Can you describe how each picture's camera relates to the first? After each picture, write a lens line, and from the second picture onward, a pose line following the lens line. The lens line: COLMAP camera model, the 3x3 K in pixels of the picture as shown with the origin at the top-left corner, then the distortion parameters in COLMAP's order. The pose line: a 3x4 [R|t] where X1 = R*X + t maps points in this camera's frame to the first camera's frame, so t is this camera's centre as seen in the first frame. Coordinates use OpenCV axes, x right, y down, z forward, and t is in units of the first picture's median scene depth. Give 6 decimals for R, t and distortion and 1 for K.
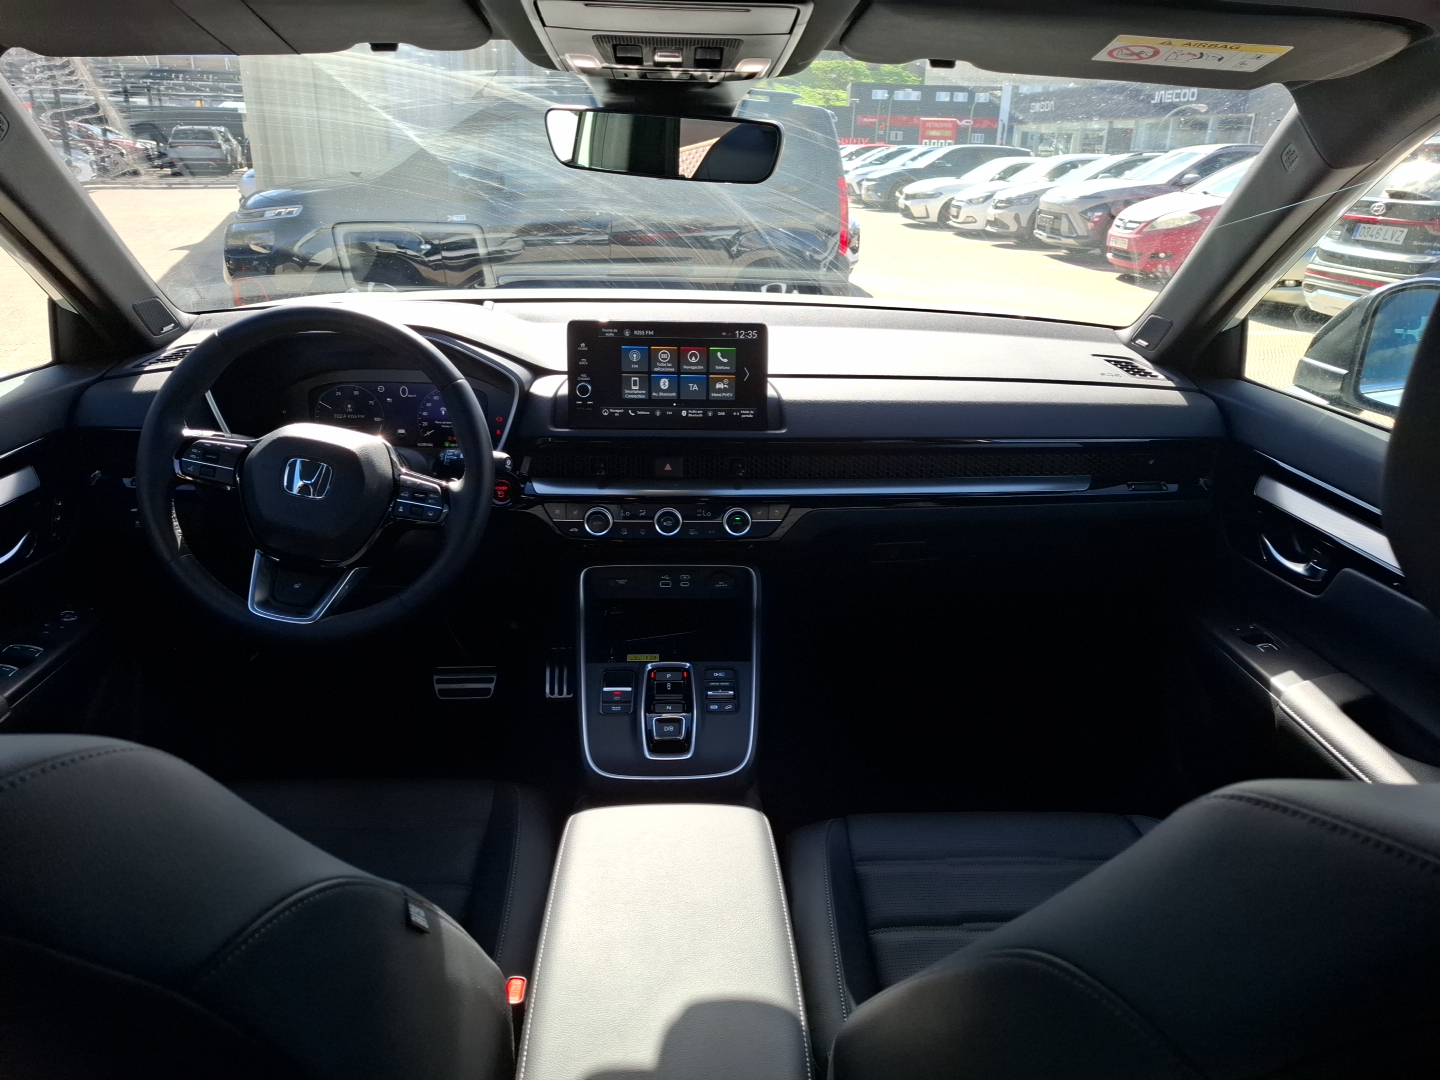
lens RADIAL K [[958.8, 0, 720.0], [0, 958.8, 540.0], [0, 0, 1]] dist [0.005896, -0.049446]
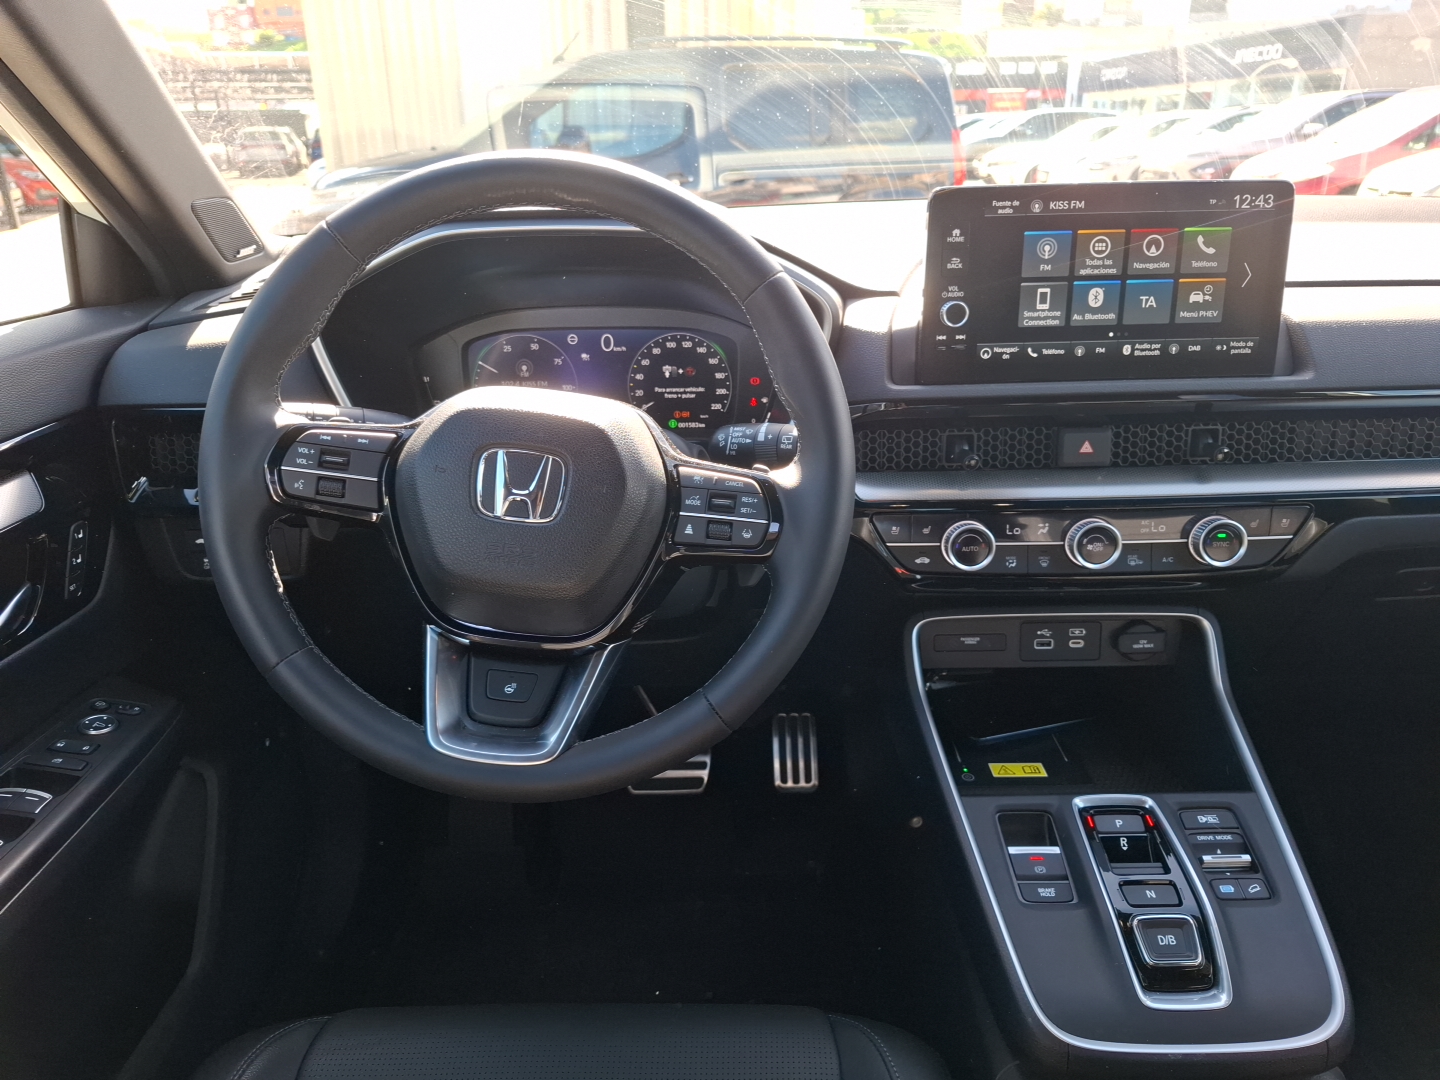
lens RADIAL K [[966.4, 0, 685.0], [0, 966.4, 538.9], [0, 0, 1]] dist [0.079893, -0.164928]
pose [[0.994221, -0.018440, -0.105761, -0.239164], [0.018972, 0.999812, 0.004029, -0.029429], [0.105666, -0.006013, 0.994383, 0.410371]]
